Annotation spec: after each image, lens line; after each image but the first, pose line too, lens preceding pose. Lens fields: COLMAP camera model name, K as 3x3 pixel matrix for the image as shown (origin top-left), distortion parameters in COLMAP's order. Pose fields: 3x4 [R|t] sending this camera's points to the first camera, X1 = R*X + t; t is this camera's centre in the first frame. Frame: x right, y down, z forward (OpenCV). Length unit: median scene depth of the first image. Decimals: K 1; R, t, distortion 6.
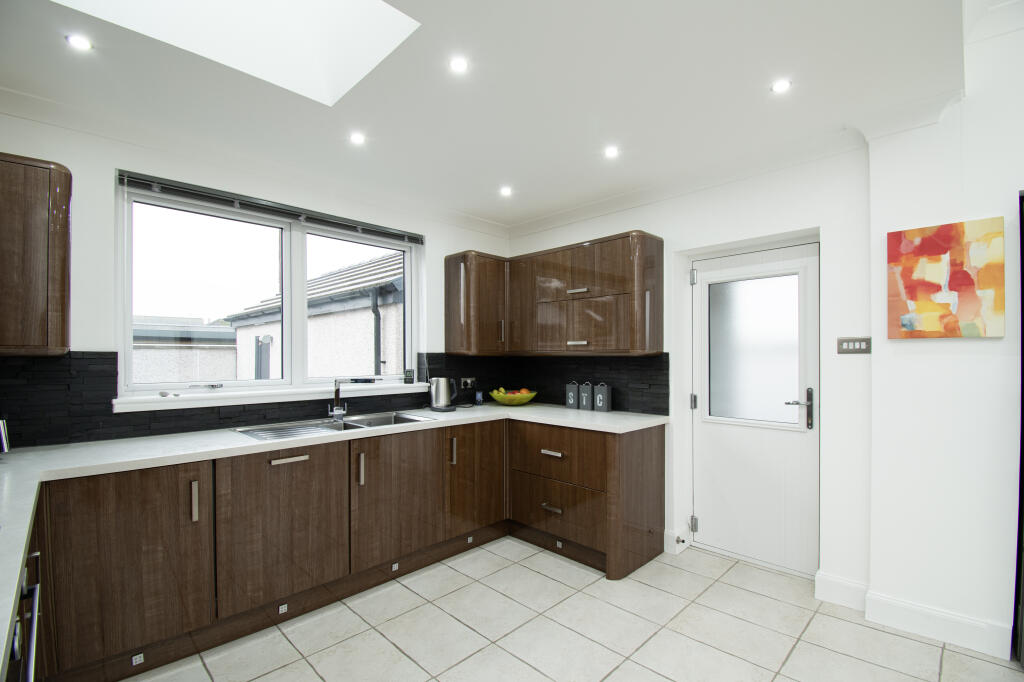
lens RADIAL K [[462.1, 0, 522.7], [0, 462.1, 355.9], [0, 0, 1]] dist [-0.003046, -0.001961]
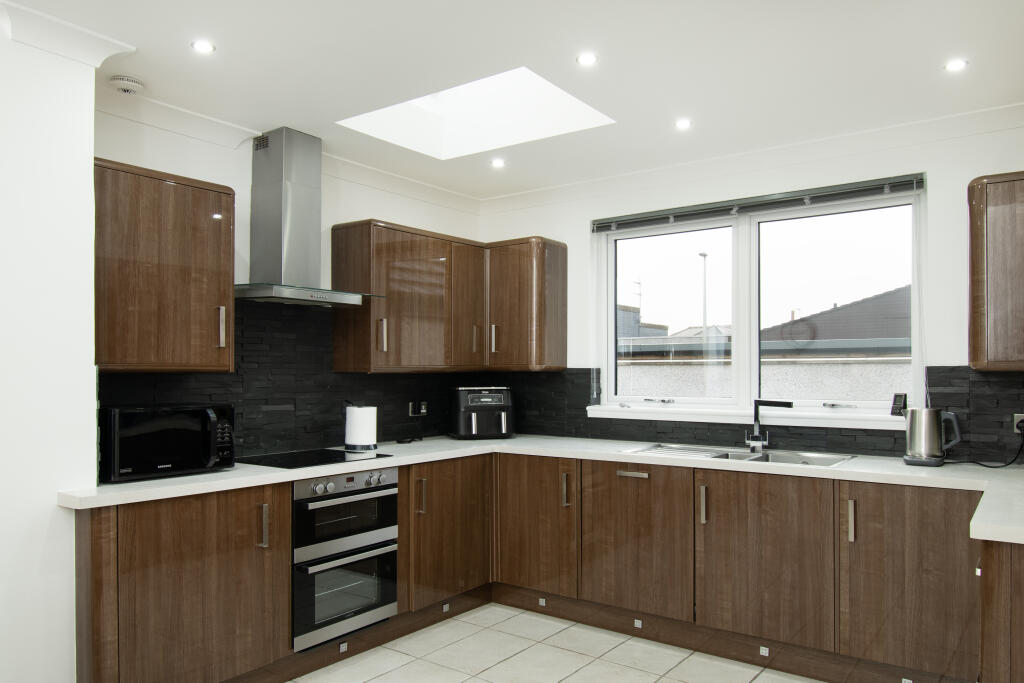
lens RADIAL K [[716.5, 0, 484.2], [0, 716.5, 371.0], [0, 0, 1]] dist [0.006261, 0.002980]
pose [[0.115190, -0.004152, -0.993335, 0.896676], [-0.002796, 0.999986, -0.004504, 0.006744], [0.993340, 0.003296, 0.115177, 0.439796]]
